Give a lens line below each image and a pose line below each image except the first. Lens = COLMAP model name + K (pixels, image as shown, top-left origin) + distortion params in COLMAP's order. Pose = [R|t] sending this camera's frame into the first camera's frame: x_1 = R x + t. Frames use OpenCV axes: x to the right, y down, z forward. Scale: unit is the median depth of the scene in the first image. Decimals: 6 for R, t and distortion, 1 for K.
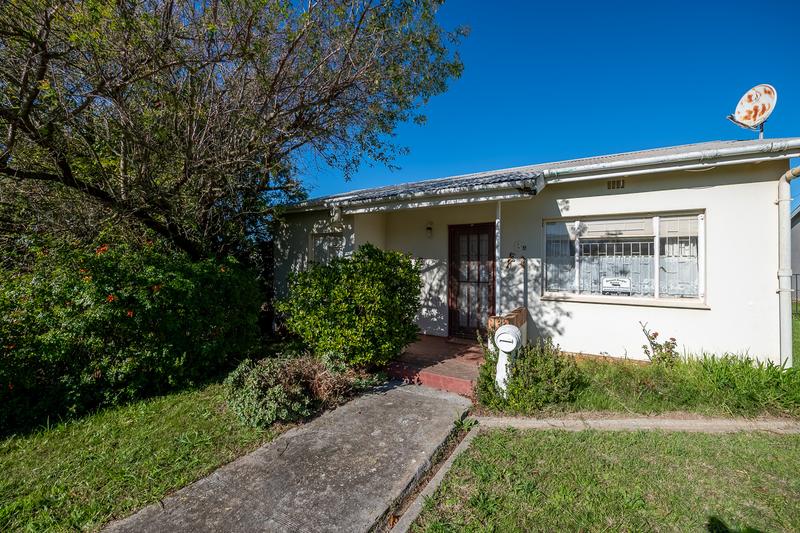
lens RADIAL K [[303.7, 0, 383.4], [0, 303.7, 264.8], [0, 0, 1]] dist [-0.000158, -0.000269]
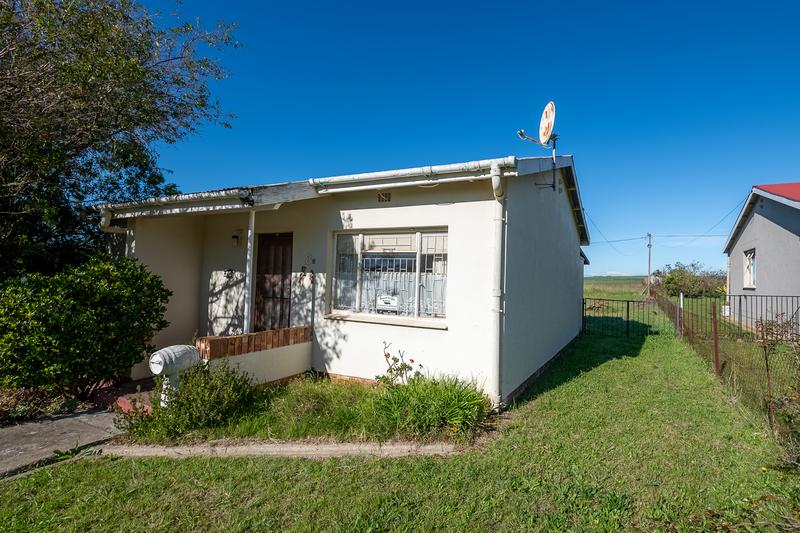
lens RADIAL K [[367.7, 0, 400.0], [0, 367.7, 266.5], [0, 0, 1]] dist [-0.003543, -0.000588]
pose [[0.995653, 0.019852, 0.091003, 0.659607], [-0.017323, 0.999444, -0.028496, -0.015583], [-0.091518, 0.026795, 0.995443, -0.122395]]
